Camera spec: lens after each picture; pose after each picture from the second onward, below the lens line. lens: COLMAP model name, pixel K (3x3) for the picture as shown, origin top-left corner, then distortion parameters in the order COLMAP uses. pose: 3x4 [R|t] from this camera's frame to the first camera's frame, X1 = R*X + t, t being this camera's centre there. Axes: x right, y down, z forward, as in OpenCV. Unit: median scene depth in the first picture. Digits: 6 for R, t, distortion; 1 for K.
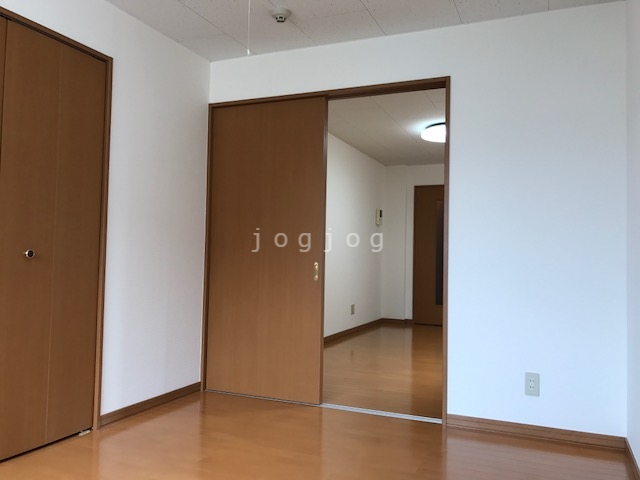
lens RADIAL K [[531.5, 0, 323.7], [0, 531.5, 239.1], [0, 0, 1]] dist [0.020477, -0.029571]
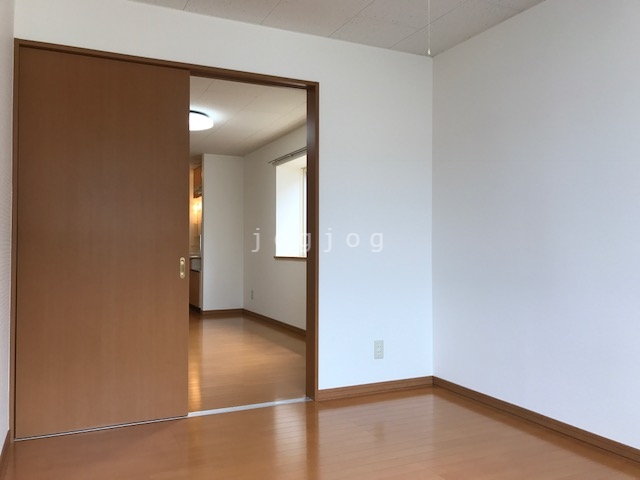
lens RADIAL K [[531.5, 0, 322.9], [0, 531.5, 239.7], [0, 0, 1]] dist [0.020477, -0.029571]
pose [[0.663732, -0.010212, 0.747901, -0.481347], [-0.011786, 0.999640, 0.024109, -0.009084], [-0.747878, -0.024817, 0.663372, 0.220452]]
